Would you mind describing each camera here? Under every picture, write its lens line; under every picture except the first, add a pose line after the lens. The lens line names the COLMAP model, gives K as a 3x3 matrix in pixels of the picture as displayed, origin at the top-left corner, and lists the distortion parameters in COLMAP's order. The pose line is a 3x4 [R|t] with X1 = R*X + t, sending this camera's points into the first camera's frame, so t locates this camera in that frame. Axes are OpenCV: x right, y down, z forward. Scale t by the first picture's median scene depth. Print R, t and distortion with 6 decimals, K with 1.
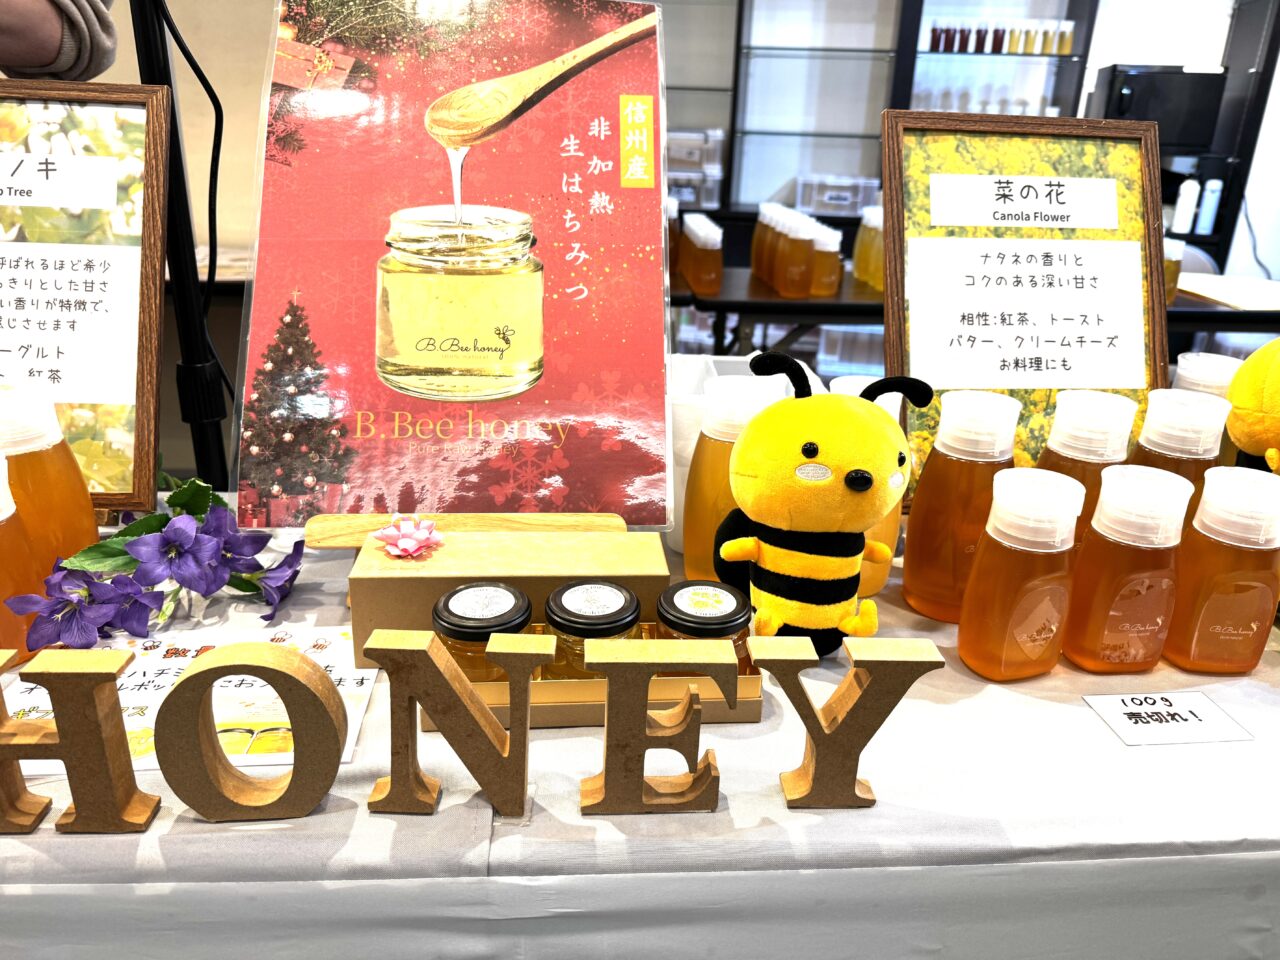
lens RADIAL K [[910.5, 0, 637.1], [0, 910.5, 481.9], [0, 0, 1]] dist [-0.027840, -0.005015]
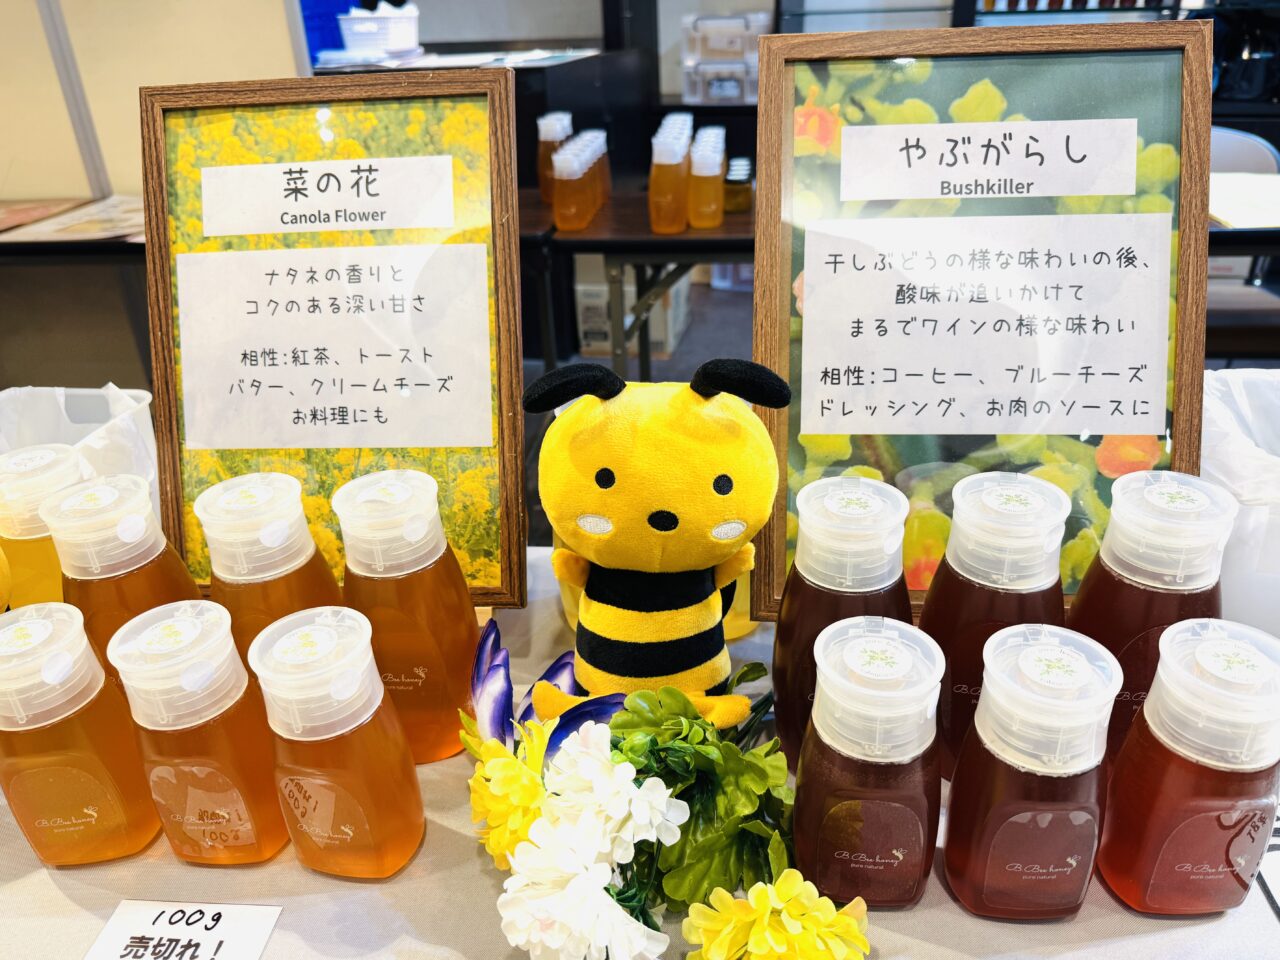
lens RADIAL K [[910.5, 0, 640.7], [0, 910.5, 480.1], [0, 0, 1]] dist [-0.027840, -0.005015]
pose [[0.976882, 0.028070, -0.211929, 0.850889], [-0.003629, 0.993376, 0.114848, -0.164701], [0.213749, -0.111424, 0.970513, 0.305574]]
